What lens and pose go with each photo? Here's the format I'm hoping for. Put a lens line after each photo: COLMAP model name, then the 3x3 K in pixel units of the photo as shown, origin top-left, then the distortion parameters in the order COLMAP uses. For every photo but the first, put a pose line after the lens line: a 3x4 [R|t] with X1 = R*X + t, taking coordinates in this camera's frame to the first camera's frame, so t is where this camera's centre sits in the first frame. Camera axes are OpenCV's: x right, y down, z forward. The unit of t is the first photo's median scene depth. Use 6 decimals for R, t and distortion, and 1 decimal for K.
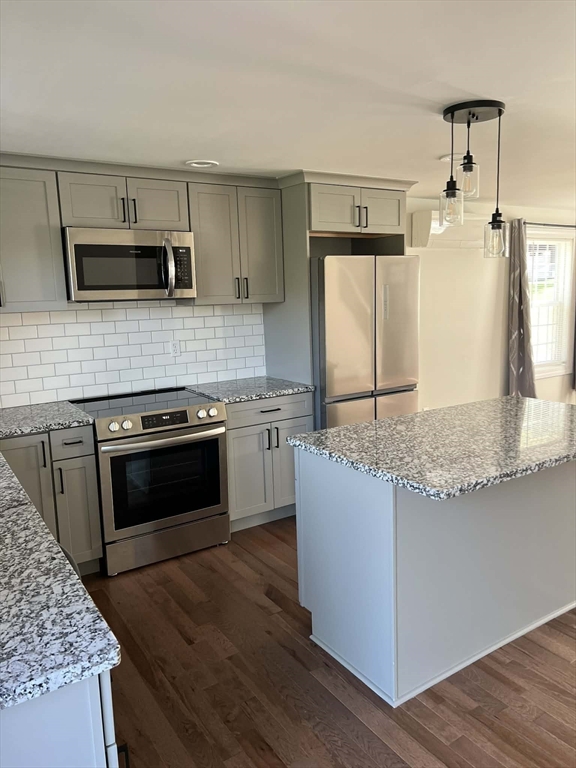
lens RADIAL K [[578.9, 0, 291.3], [0, 578.9, 381.9], [0, 0, 1]] dist [0.035792, -0.032120]
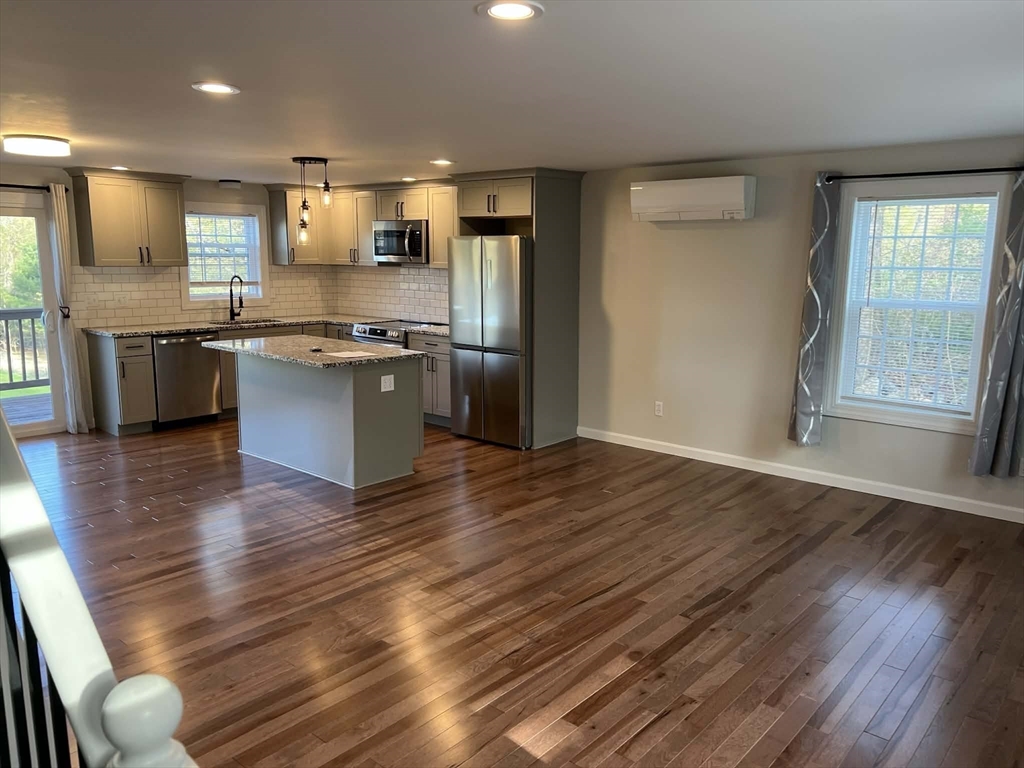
lens RADIAL K [[771.9, 0, 512.1], [0, 771.9, 386.5], [0, 0, 1]] dist [0.035792, -0.032120]
pose [[0.272521, 0.193919, -0.942405, 2.446870], [-0.177590, 0.972788, 0.148816, -0.224273], [0.945618, 0.126806, 0.299543, 0.844472]]
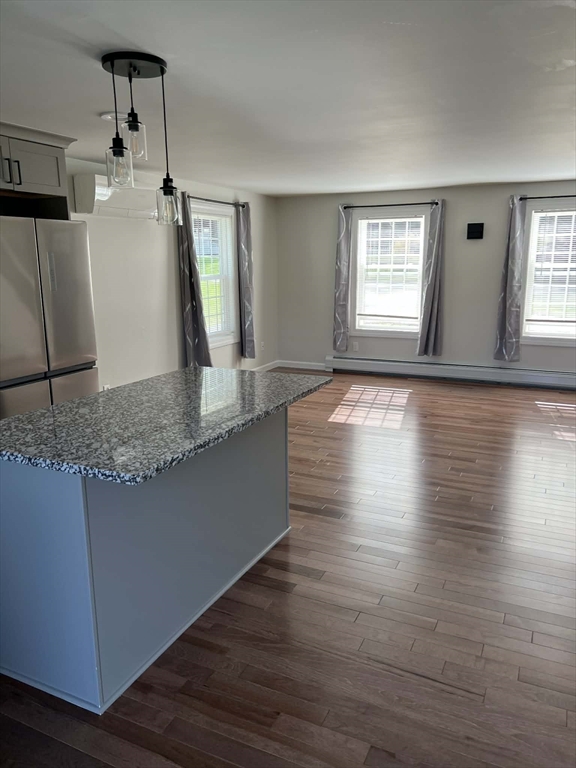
lens RADIAL K [[578.9, 0, 285.2], [0, 578.9, 377.2], [0, 0, 1]] dist [0.035792, -0.032120]
pose [[0.857607, -0.083656, 0.507456, 0.003320], [0.066172, 0.996430, 0.052432, 0.000800], [-0.510030, -0.011387, 0.860081, 0.065457]]
